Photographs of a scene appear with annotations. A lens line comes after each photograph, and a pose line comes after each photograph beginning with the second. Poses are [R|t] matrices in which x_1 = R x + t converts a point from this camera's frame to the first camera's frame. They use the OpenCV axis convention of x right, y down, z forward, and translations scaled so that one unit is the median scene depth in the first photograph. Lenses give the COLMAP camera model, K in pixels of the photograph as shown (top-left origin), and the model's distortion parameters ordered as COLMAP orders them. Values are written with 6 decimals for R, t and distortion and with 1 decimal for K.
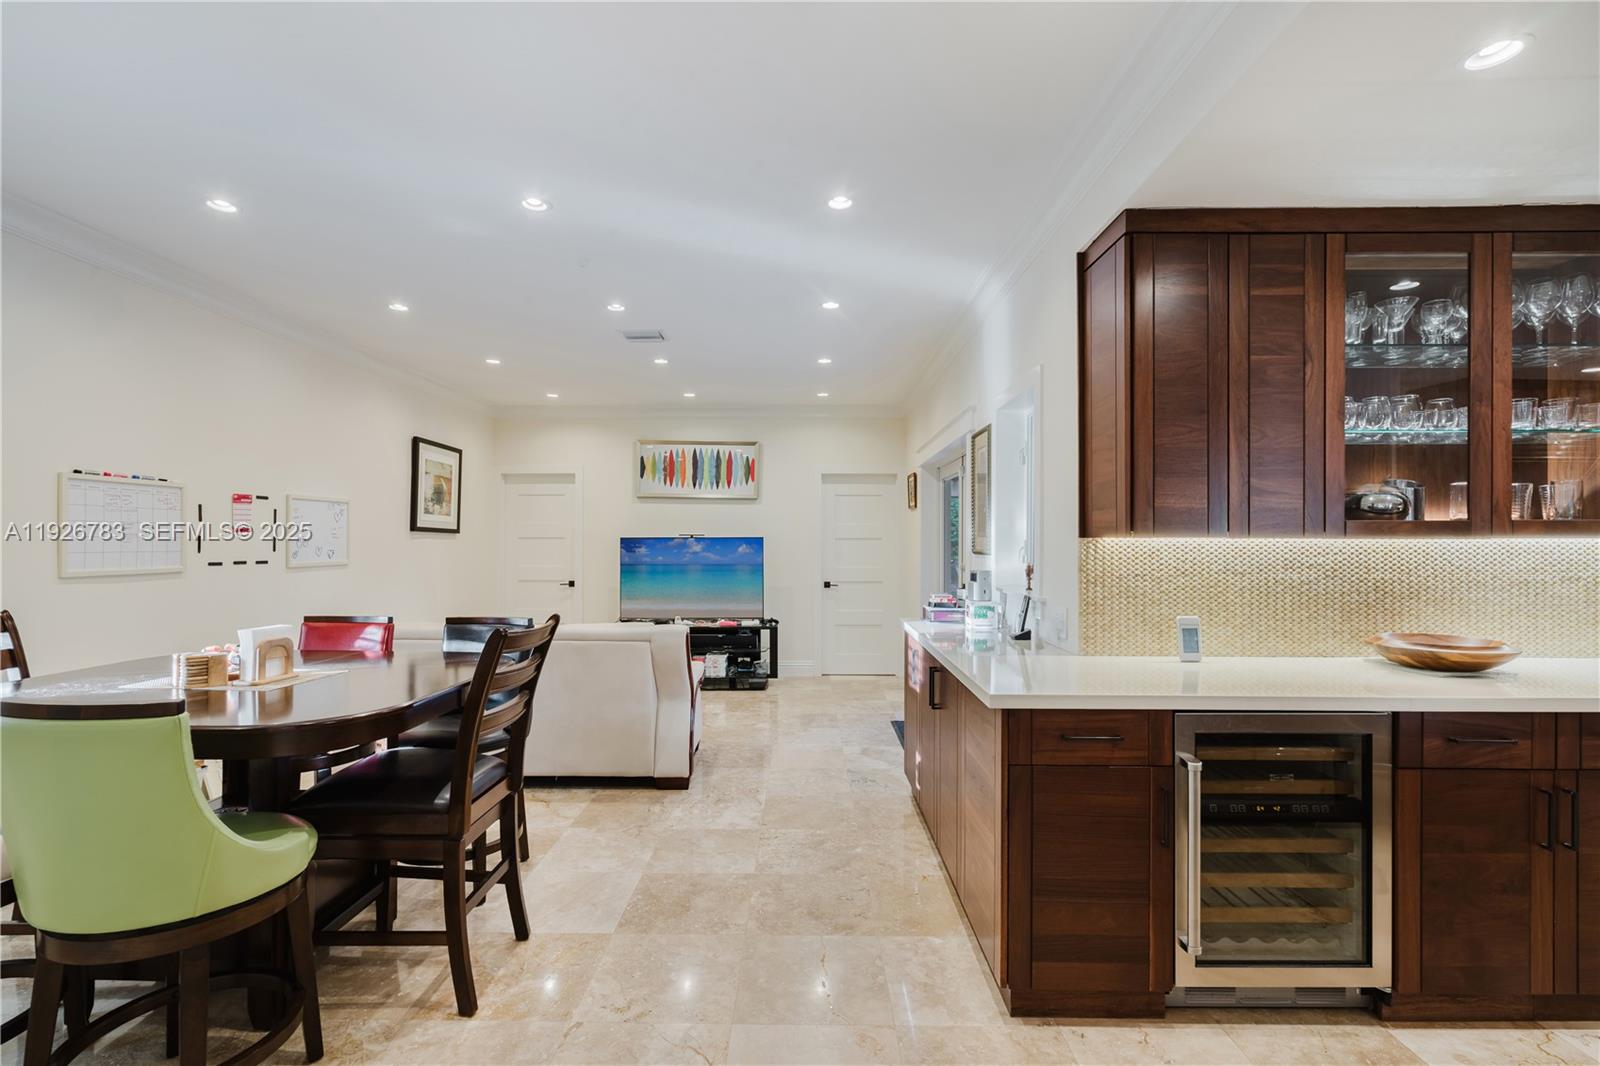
lens RADIAL K [[726.6, 0, 796.1], [0, 726.6, 538.4], [0, 0, 1]] dist [-0.006387, 0.002526]
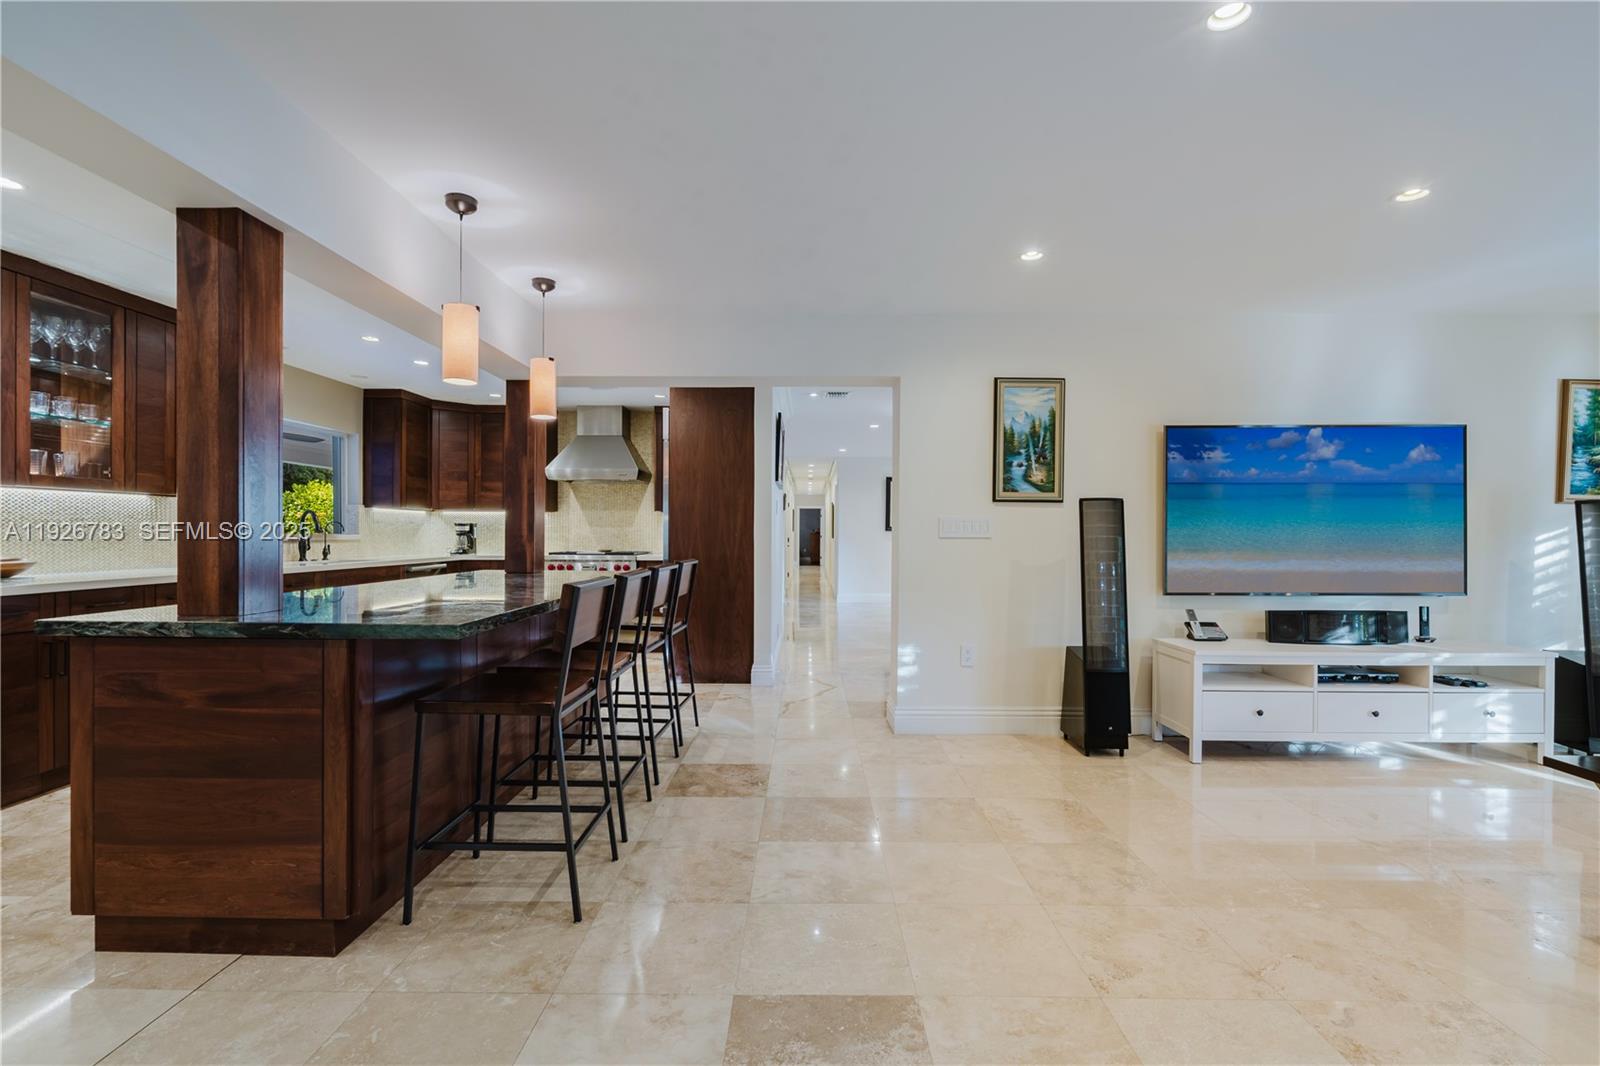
lens RADIAL K [[726.6, 0, 795.6], [0, 726.6, 535.0], [0, 0, 1]] dist [-0.006387, 0.002526]
pose [[0.008447, -0.004701, 0.999953, -0.360605], [-0.008628, 0.999951, 0.004774, 0.060195], [-0.999927, -0.008668, 0.008406, -0.437838]]
